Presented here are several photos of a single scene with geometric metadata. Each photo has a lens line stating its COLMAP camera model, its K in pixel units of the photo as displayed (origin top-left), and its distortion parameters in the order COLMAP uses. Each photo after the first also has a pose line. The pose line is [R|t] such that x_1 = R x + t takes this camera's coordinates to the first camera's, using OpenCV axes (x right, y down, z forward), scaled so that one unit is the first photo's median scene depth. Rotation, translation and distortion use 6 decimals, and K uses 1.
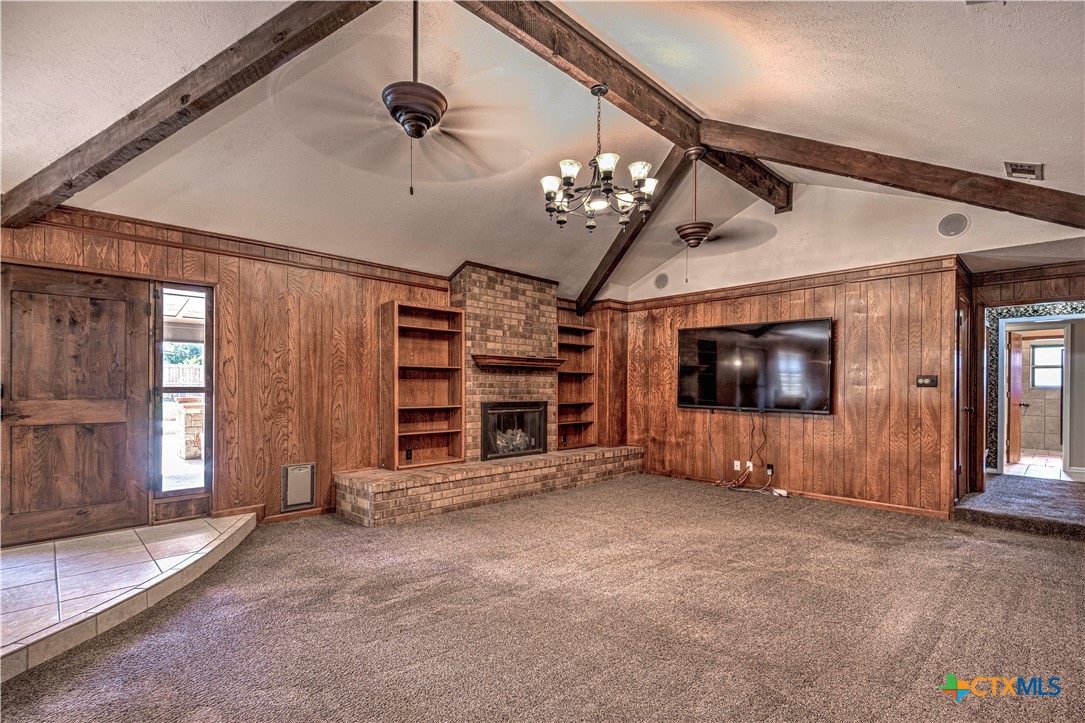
lens RADIAL K [[504.9, 0, 534.9], [0, 504.9, 387.8], [0, 0, 1]] dist [0.027027, -0.000519]
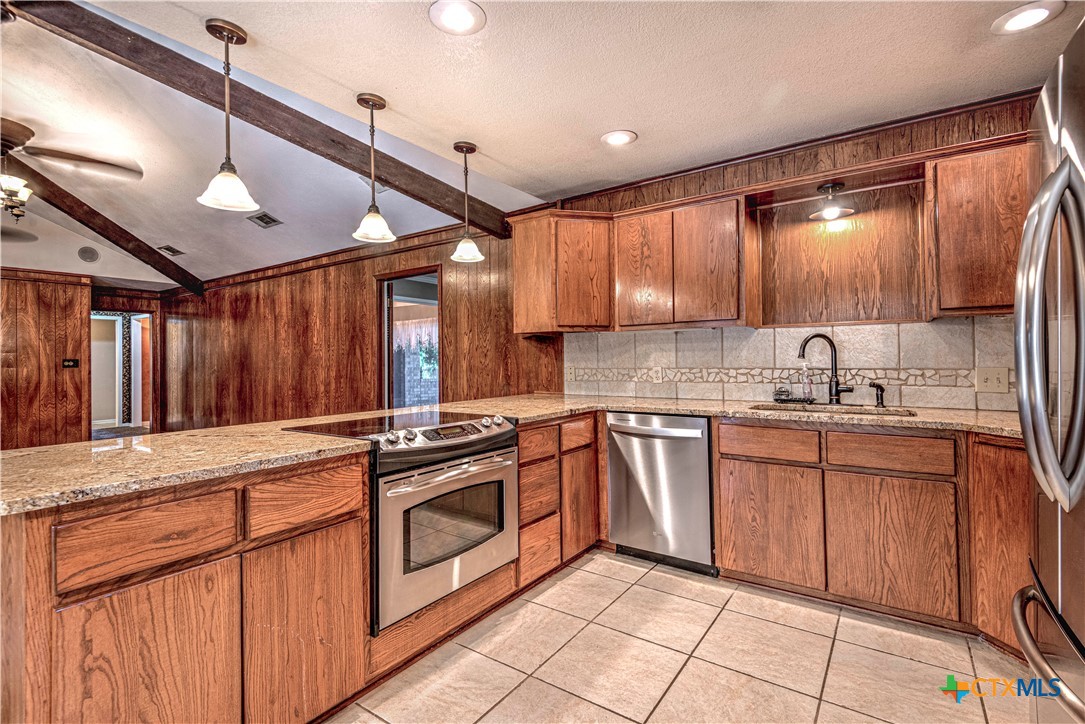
lens RADIAL K [[508.0, 0, 549.2], [0, 508.0, 363.0], [0, 0, 1]] dist [-0.001612, -0.000312]
pose [[-0.181152, -0.012615, 0.983374, -0.742883], [0.015209, 0.999762, 0.015627, -0.014902], [-0.983337, 0.017787, -0.180917, -0.004021]]
